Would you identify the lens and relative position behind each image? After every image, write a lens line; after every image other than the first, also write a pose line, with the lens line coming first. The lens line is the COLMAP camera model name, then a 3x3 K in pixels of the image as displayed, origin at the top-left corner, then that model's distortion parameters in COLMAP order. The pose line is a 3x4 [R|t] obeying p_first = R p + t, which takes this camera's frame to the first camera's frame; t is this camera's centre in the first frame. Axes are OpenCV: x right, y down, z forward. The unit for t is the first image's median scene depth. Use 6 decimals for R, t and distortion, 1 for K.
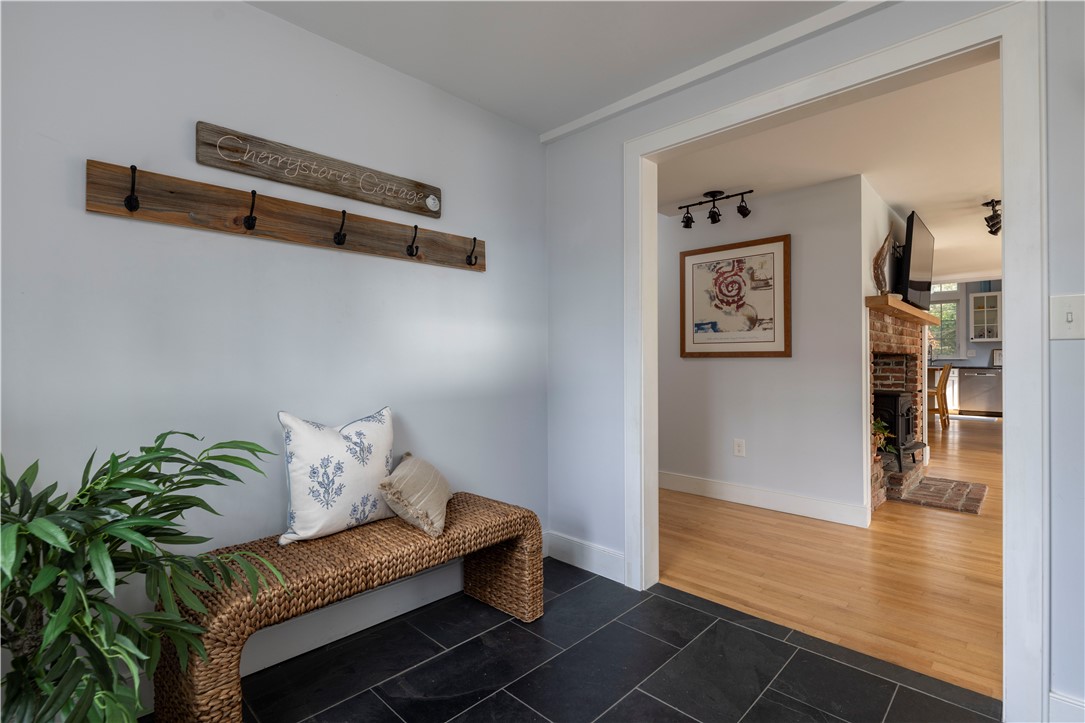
lens RADIAL K [[515.5, 0, 541.7], [0, 515.5, 356.4], [0, 0, 1]] dist [0.000609, -0.000268]
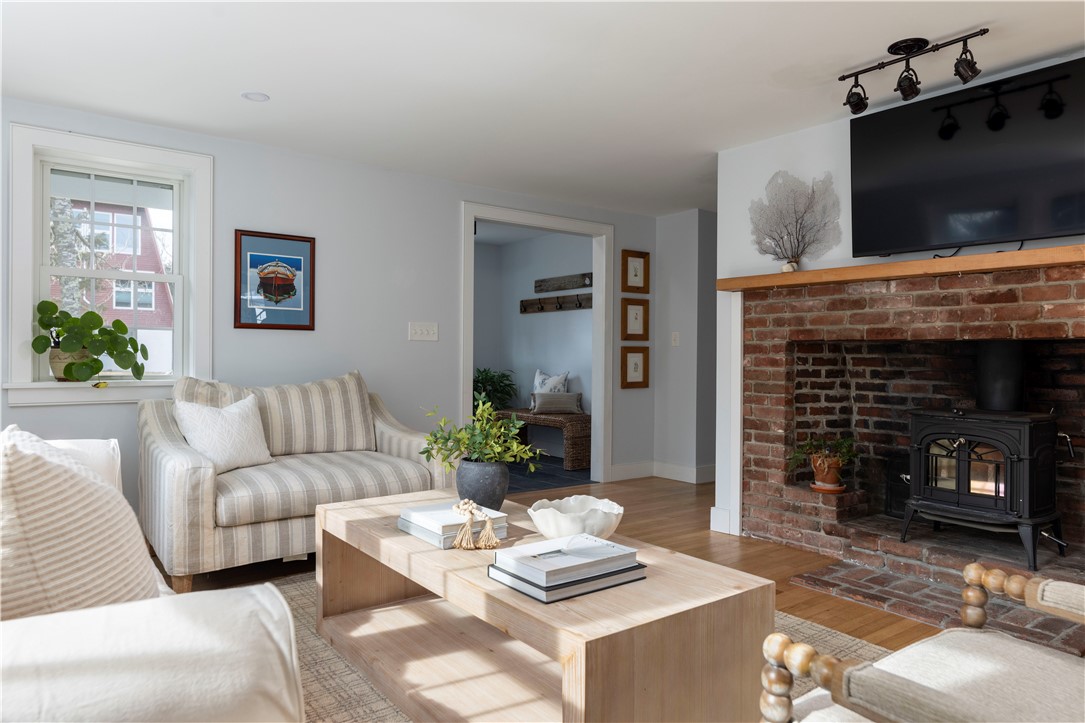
lens RADIAL K [[712.7, 0, 542.8], [0, 712.7, 360.3], [0, 0, 1]] dist [0.003572, -0.001378]
pose [[-0.161443, 0.005482, -0.986867, 3.084409], [-0.003694, 0.999974, 0.006159, 0.026121], [0.986875, 0.004640, -0.161419, 1.424115]]
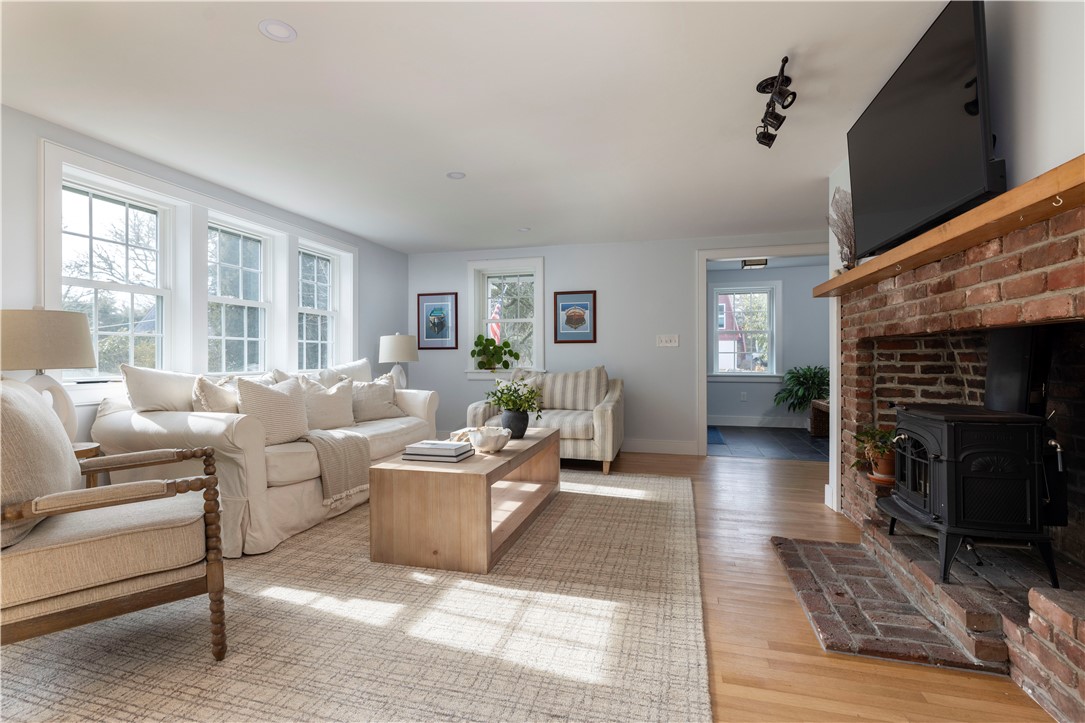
lens RADIAL K [[505.1, 0, 539.4], [0, 505.1, 360.4], [0, 0, 1]] dist [-0.002440, -0.000693]
pose [[-0.881136, 0.006428, -0.472820, 2.615256], [0.006207, 0.999979, 0.002027, 0.037646], [0.472822, -0.001149, -0.881157, 2.613939]]
